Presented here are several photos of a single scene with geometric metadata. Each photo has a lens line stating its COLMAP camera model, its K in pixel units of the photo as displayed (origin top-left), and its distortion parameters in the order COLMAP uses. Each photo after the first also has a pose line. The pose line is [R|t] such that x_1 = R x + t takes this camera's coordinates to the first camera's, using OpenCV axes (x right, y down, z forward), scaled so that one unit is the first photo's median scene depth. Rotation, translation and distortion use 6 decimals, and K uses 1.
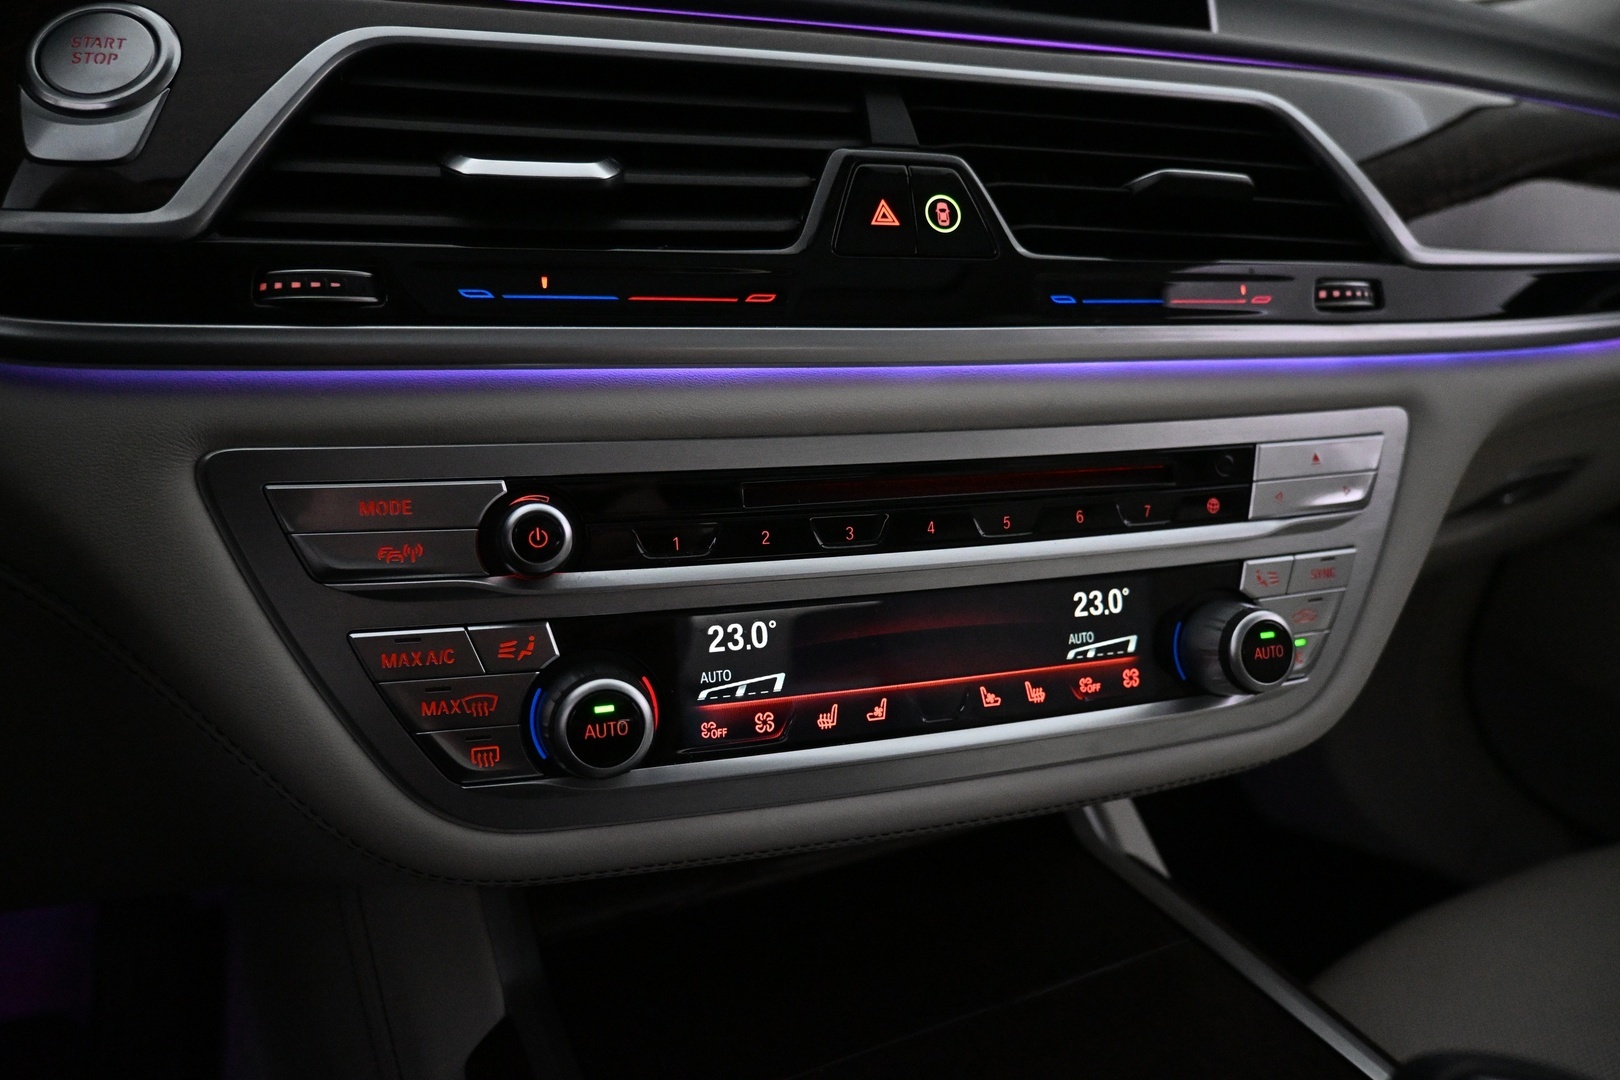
lens RADIAL K [[1110.3, 0, 821.1], [0, 1110.3, 533.5], [0, 0, 1]] dist [-0.008211, 0.000578]
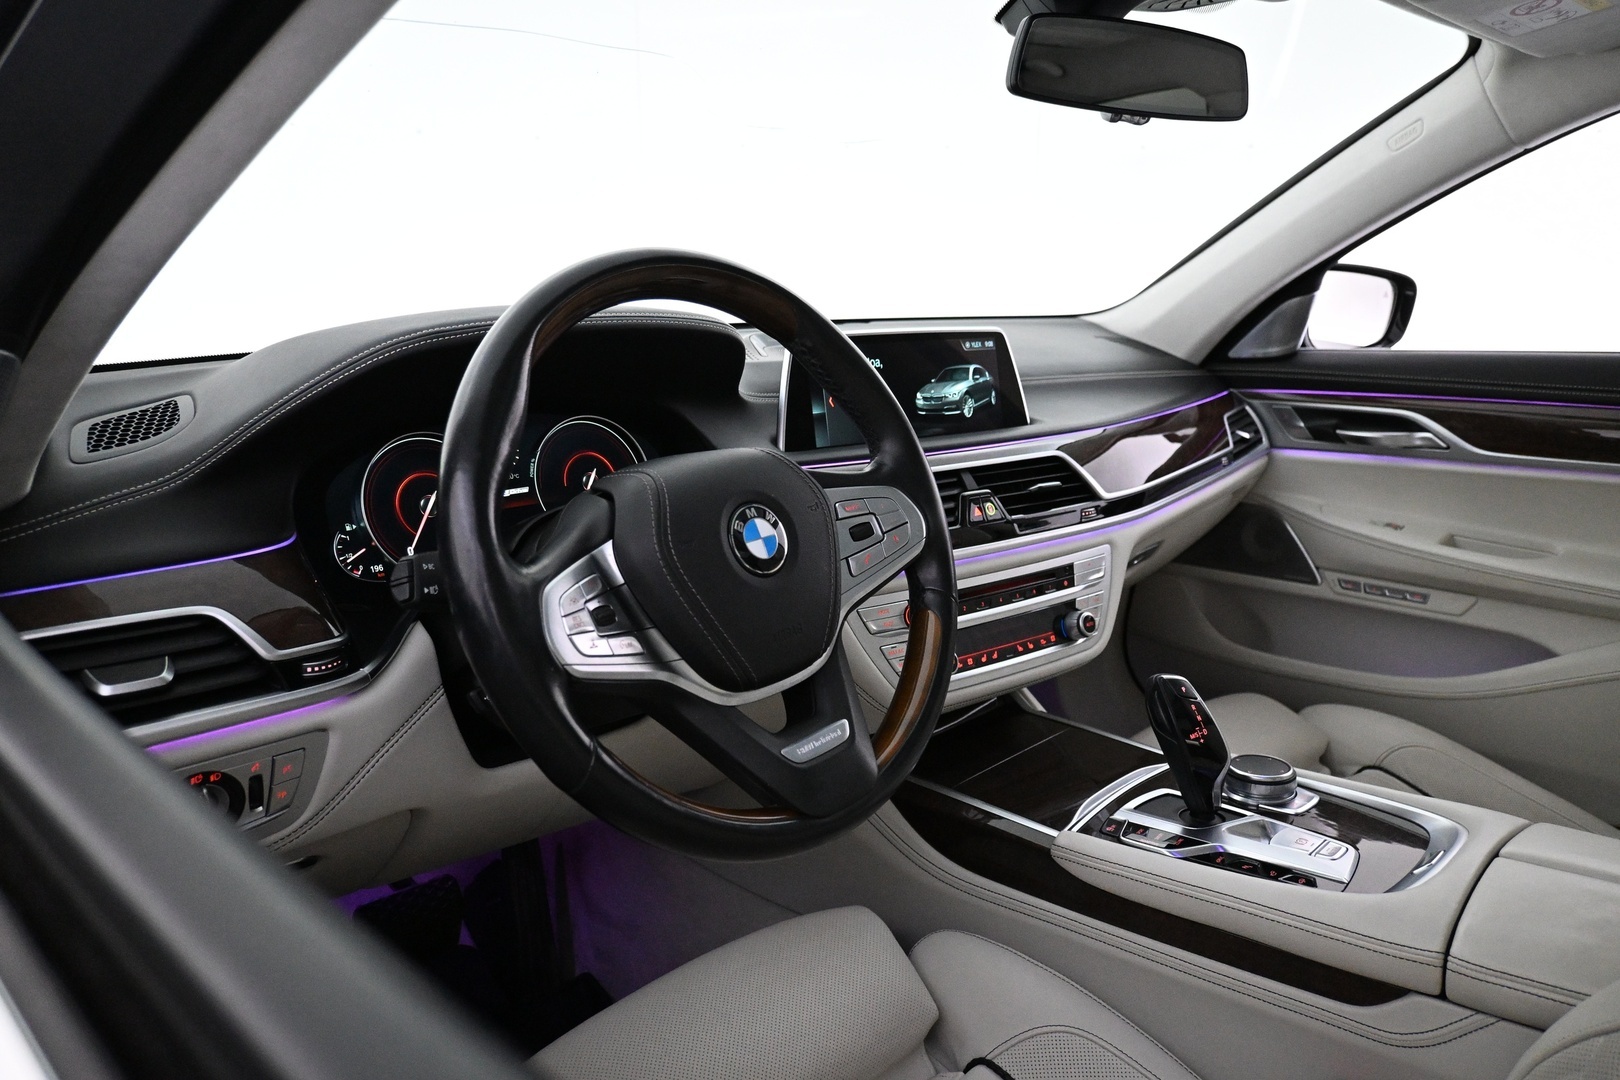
lens RADIAL K [[1159.7, 0, 811.3], [0, 1159.7, 544.0], [0, 0, 1]] dist [-0.042313, -0.002199]
pose [[0.949826, -0.116017, 0.290467, -1.337920], [0.137518, 0.988990, -0.054662, -0.056261], [-0.280927, 0.091864, 0.955322, -2.063325]]
